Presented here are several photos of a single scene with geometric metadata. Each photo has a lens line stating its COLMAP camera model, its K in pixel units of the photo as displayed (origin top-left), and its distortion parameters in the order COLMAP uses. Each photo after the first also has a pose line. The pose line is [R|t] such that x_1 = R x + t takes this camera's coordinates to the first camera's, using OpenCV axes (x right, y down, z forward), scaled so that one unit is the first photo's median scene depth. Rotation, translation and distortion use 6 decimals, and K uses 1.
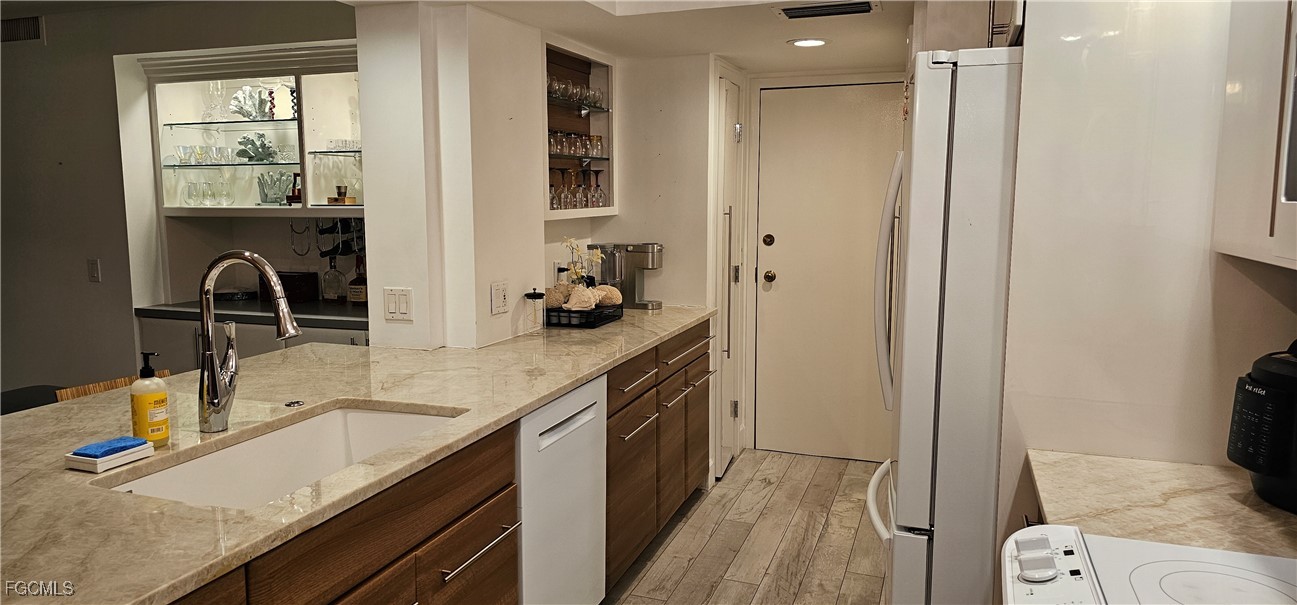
lens RADIAL K [[867.1, 0, 633.7], [0, 867.1, 300.6], [0, 0, 1]] dist [0.061533, -0.054215]
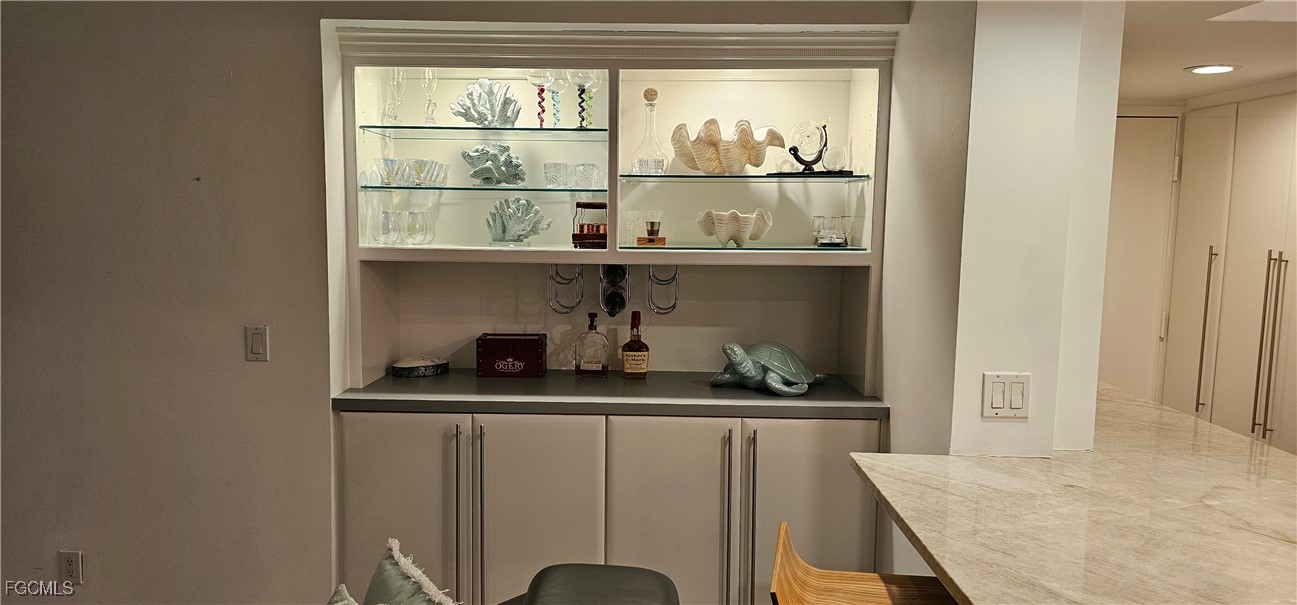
lens RADIAL K [[867.1, 0, 633.7], [0, 867.1, 300.6], [0, 0, 1]] dist [0.061533, -0.054215]
pose [[0.945156, -0.012011, 0.326398, -0.582741], [0.021718, 0.999423, -0.026111, -0.045103], [-0.325896, 0.031768, 0.944872, 0.310409]]
